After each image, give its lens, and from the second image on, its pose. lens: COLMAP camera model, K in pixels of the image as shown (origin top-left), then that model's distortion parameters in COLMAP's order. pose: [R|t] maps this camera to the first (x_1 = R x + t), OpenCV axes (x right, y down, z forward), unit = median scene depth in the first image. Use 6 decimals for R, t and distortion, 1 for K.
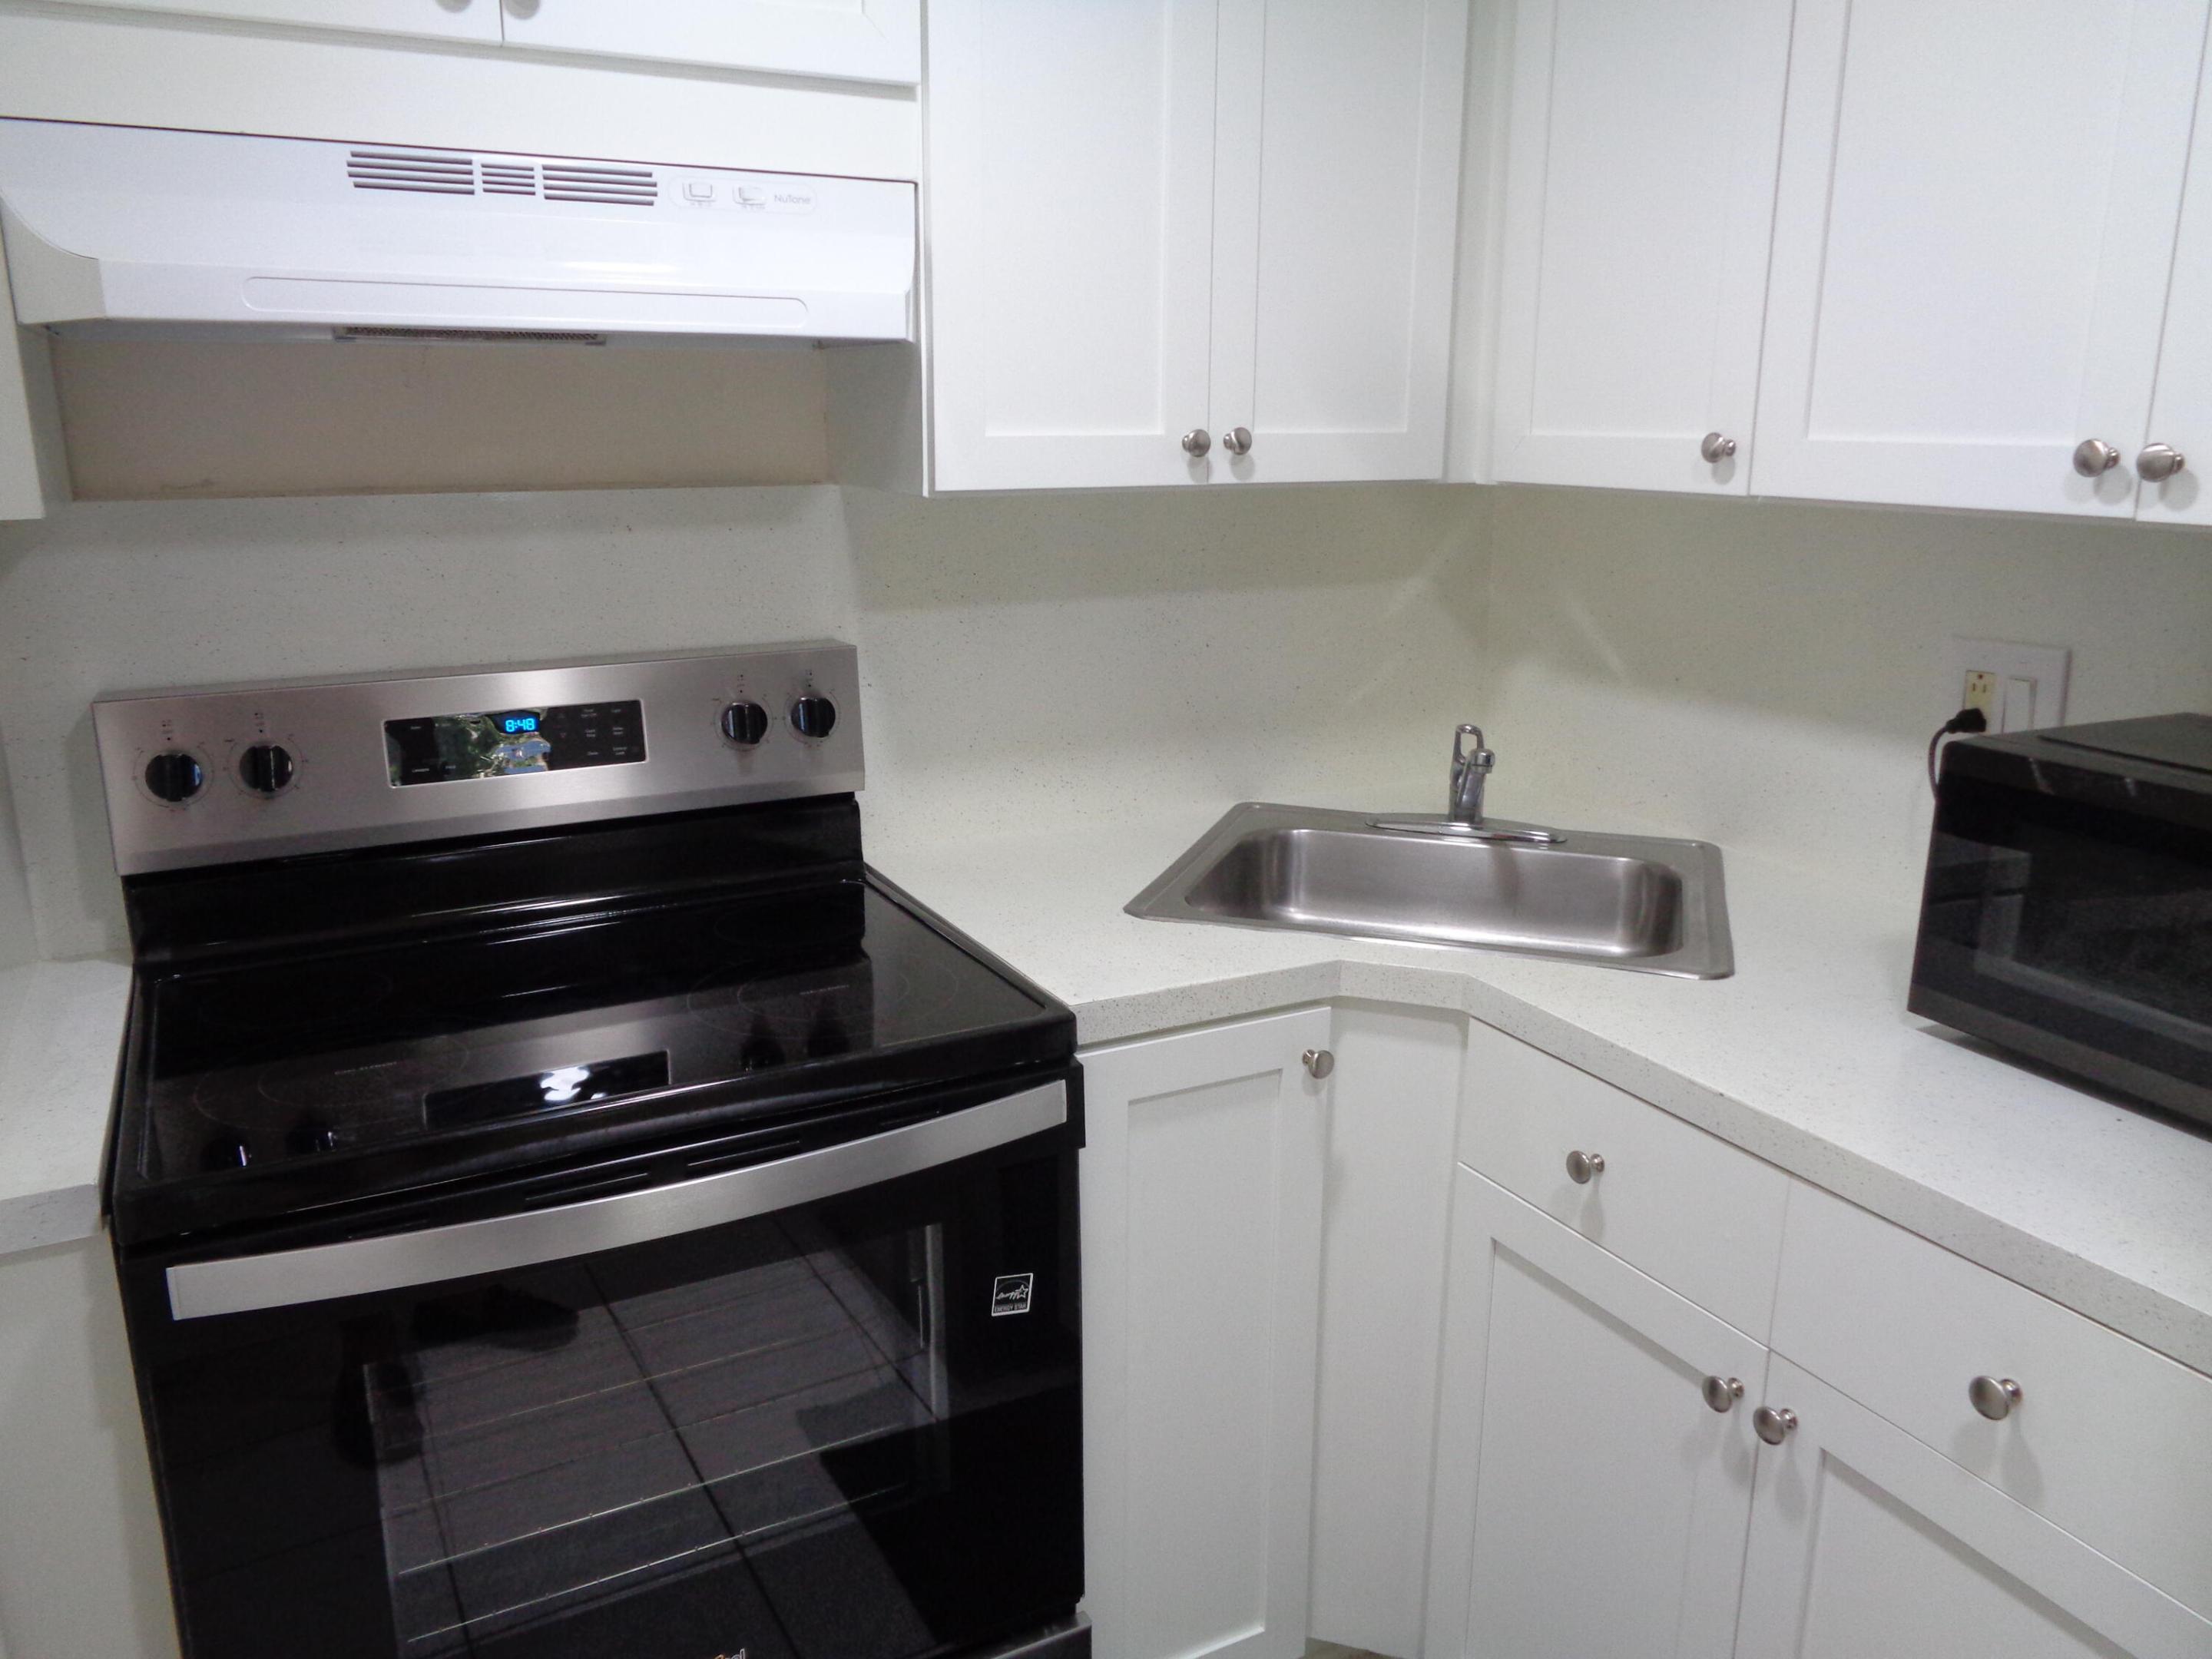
lens RADIAL K [[1657.9, 0, 1097.2], [0, 1657.9, 831.8], [0, 0, 1]] dist [-0.013617, -0.005364]
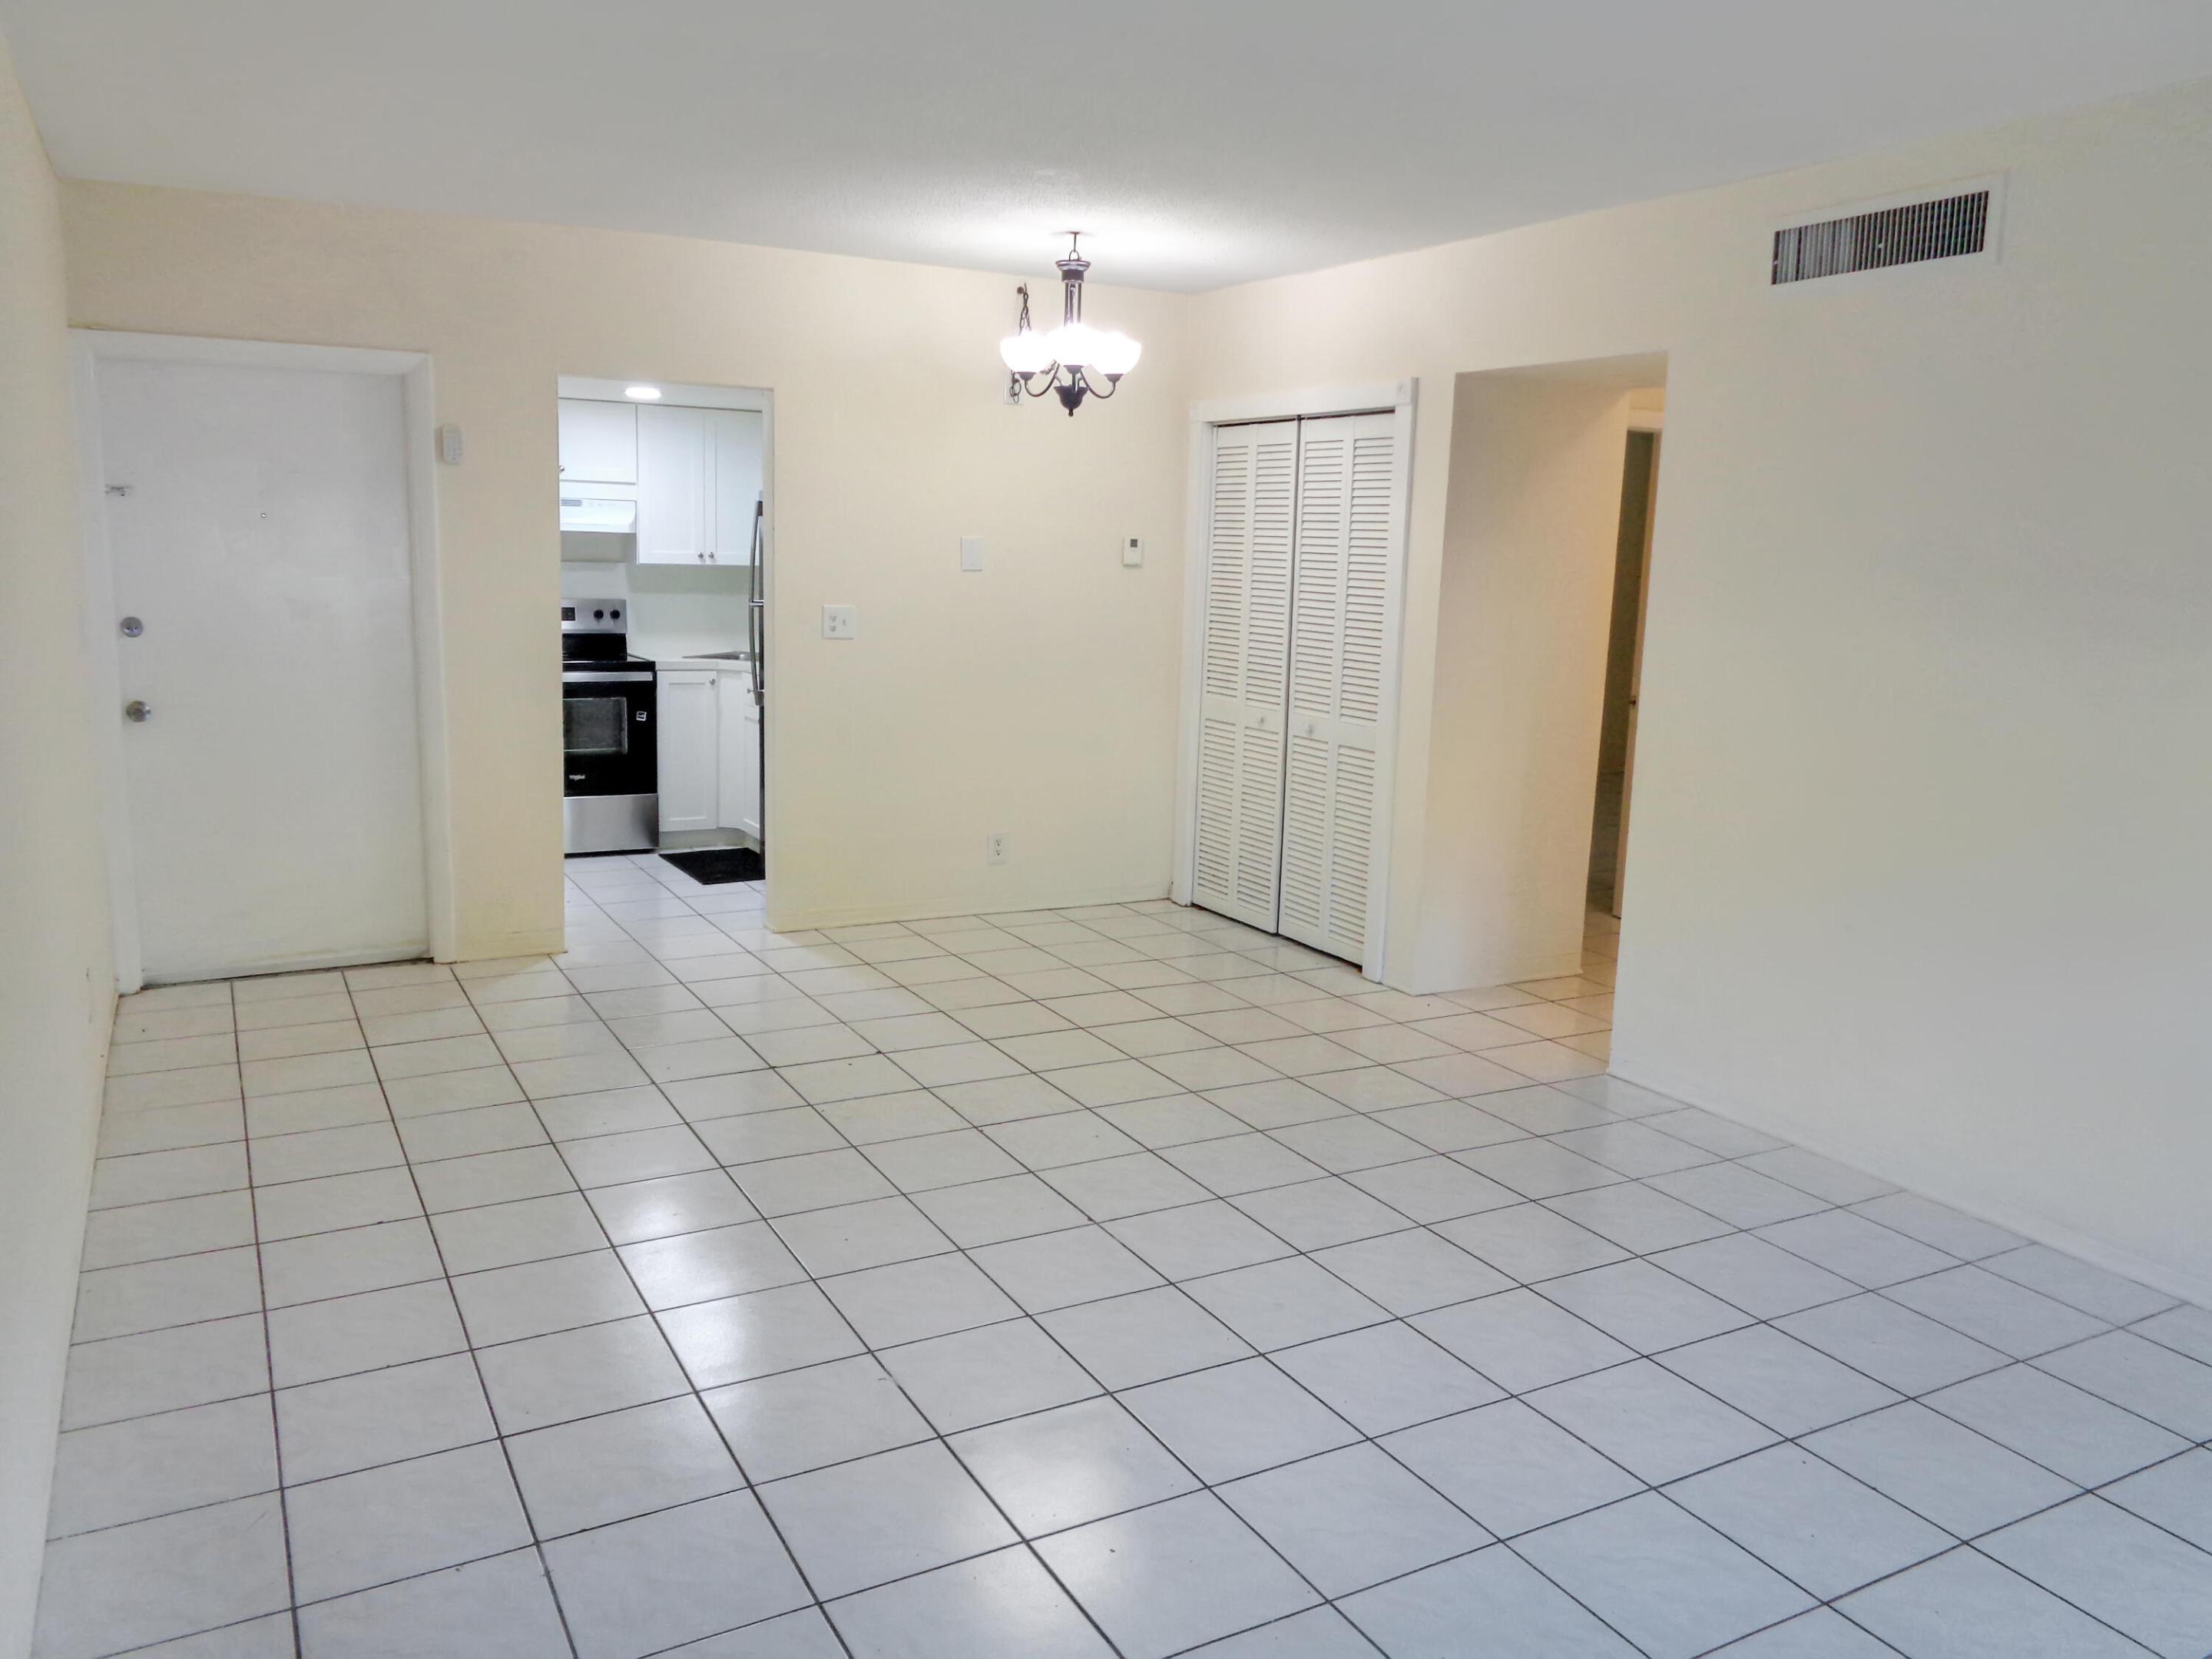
lens RADIAL K [[1657.9, 0, 1115.5], [0, 1657.9, 828.7], [0, 0, 1]] dist [-0.013617, -0.005364]
pose [[0.999343, 0.021289, 0.029315, 1.073997], [-0.018803, 0.996403, -0.082630, 0.863269], [-0.030969, 0.082024, 0.996149, -3.484239]]
